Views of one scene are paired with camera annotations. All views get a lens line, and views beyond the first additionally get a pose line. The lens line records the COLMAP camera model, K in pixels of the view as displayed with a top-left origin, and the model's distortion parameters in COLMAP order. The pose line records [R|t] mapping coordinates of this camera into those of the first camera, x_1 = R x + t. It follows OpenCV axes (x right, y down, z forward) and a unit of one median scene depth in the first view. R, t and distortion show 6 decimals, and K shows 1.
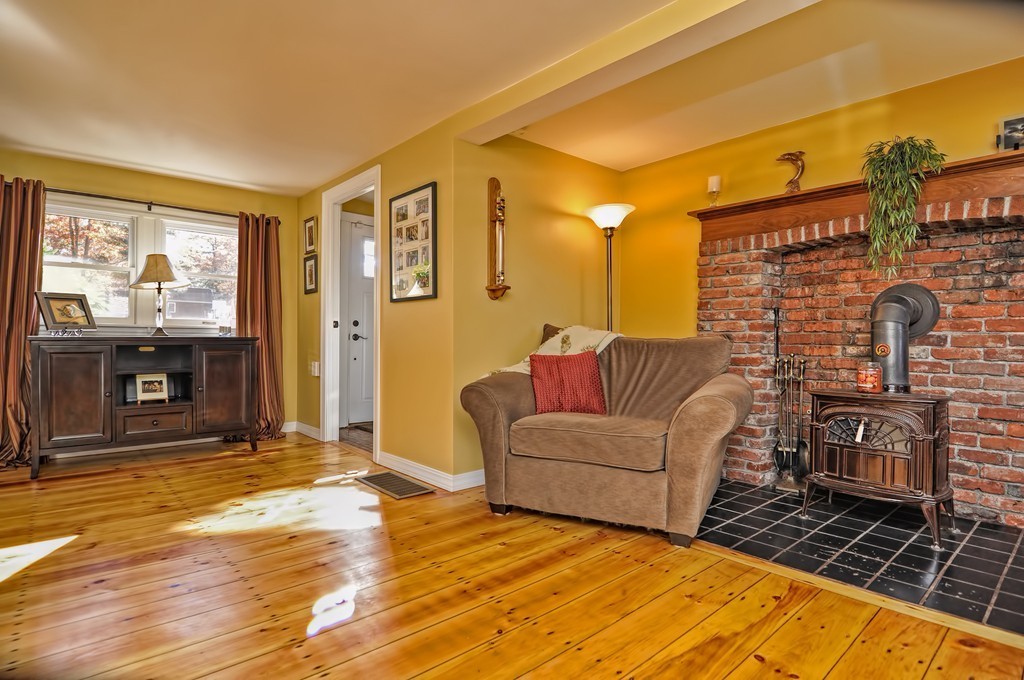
lens RADIAL K [[537.7, 0, 507.9], [0, 537.7, 339.3], [0, 0, 1]] dist [0.000229, -0.013320]
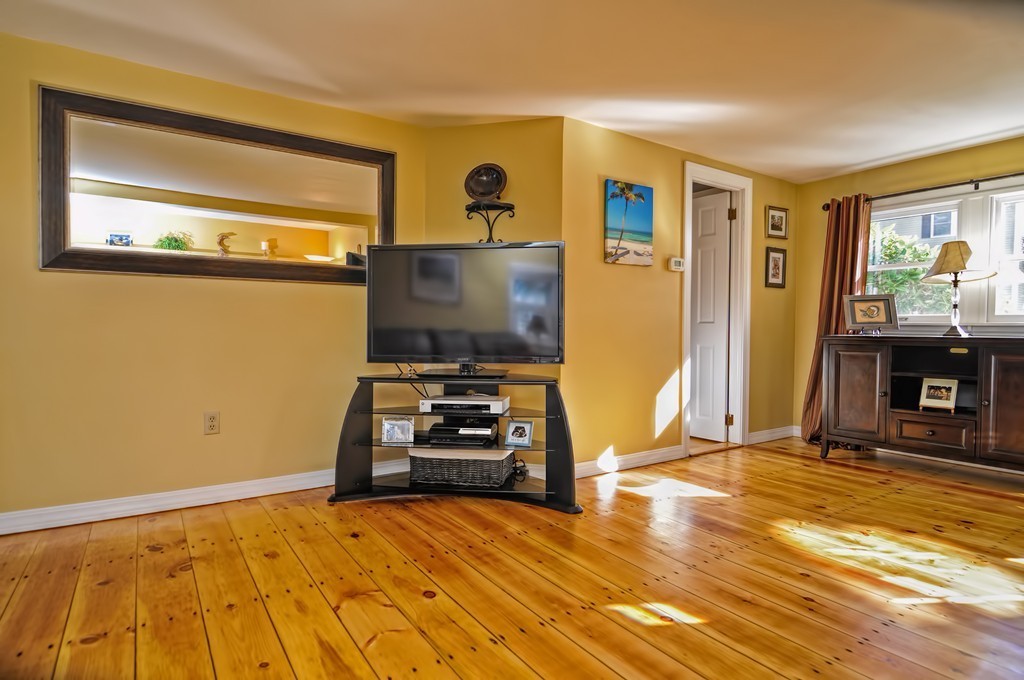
lens RADIAL K [[552.7, 0, 512.0], [0, 552.7, 340.0], [0, 0, 1]] dist [0.004875, -0.010663]
pose [[-0.122943, 0.016132, -0.992283, 0.428222], [-0.011572, 0.999777, 0.017688, -0.009534], [0.992346, 0.013657, -0.122729, 0.533270]]
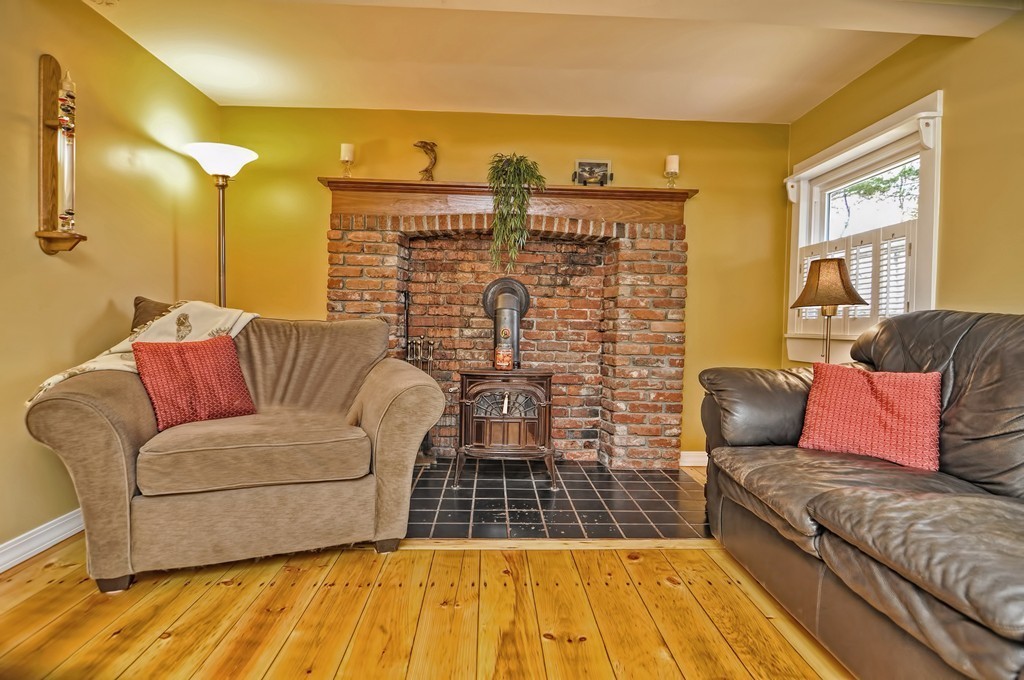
lens RADIAL K [[537.7, 0, 507.9], [0, 537.7, 339.3], [0, 0, 1]] dist [0.000229, -0.013320]
pose [[0.625391, -0.018998, 0.780081, -0.198931], [-0.018991, 0.999037, 0.039555, -0.011776], [-0.780081, -0.039552, 0.624427, 0.223247]]
